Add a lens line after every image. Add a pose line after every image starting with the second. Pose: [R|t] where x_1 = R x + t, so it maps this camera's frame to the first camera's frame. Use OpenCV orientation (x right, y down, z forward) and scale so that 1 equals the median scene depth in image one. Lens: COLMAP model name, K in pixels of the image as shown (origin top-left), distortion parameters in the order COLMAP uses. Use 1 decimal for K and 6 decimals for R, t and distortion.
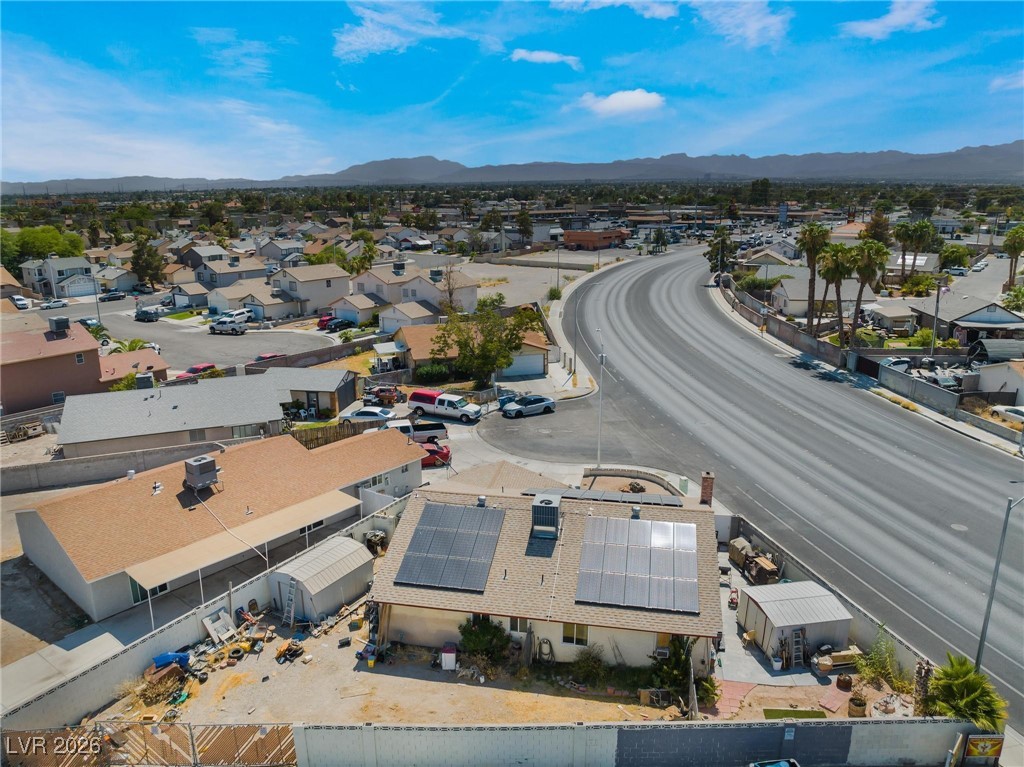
lens RADIAL K [[722.9, 0, 509.8], [0, 722.9, 384.9], [0, 0, 1]] dist [-0.045561, 0.017552]
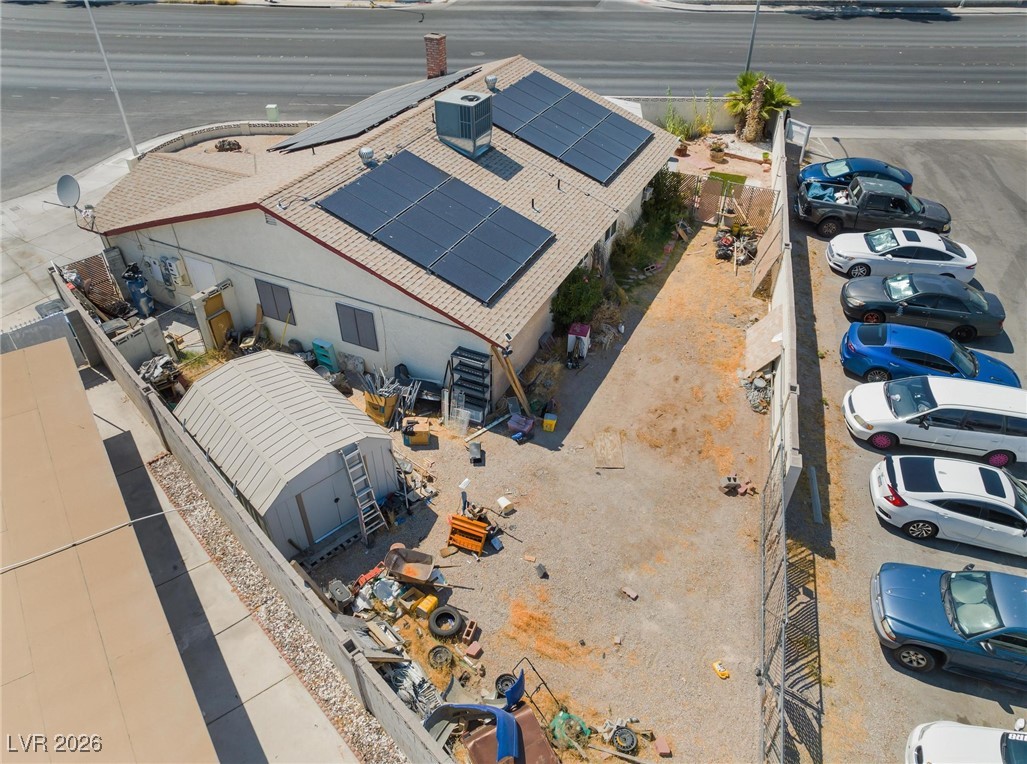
lens RADIAL K [[725.0, 0, 513.2], [0, 725.0, 383.3], [0, 0, 1]] dist [-0.045561, 0.017552]
pose [[0.262104, -0.600670, 0.755313, -0.588490], [0.242628, 0.798551, 0.550861, 0.020771], [-0.934041, 0.038877, 0.355043, 0.756397]]
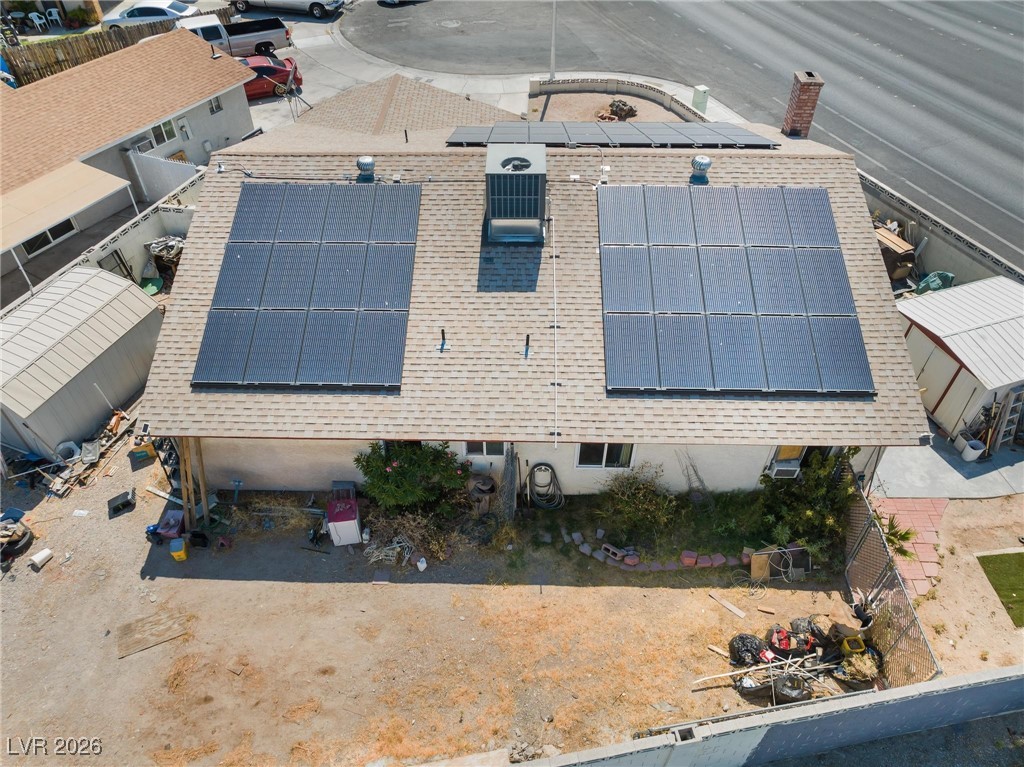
lens RADIAL K [[722.9, 0, 513.5], [0, 722.9, 387.8], [0, 0, 1]] dist [-0.045561, 0.017552]
pose [[0.985240, -0.119578, 0.122485, -0.020545], [0.044669, 0.870355, 0.490395, 0.068081], [-0.165246, -0.477686, 0.862850, 0.567300]]
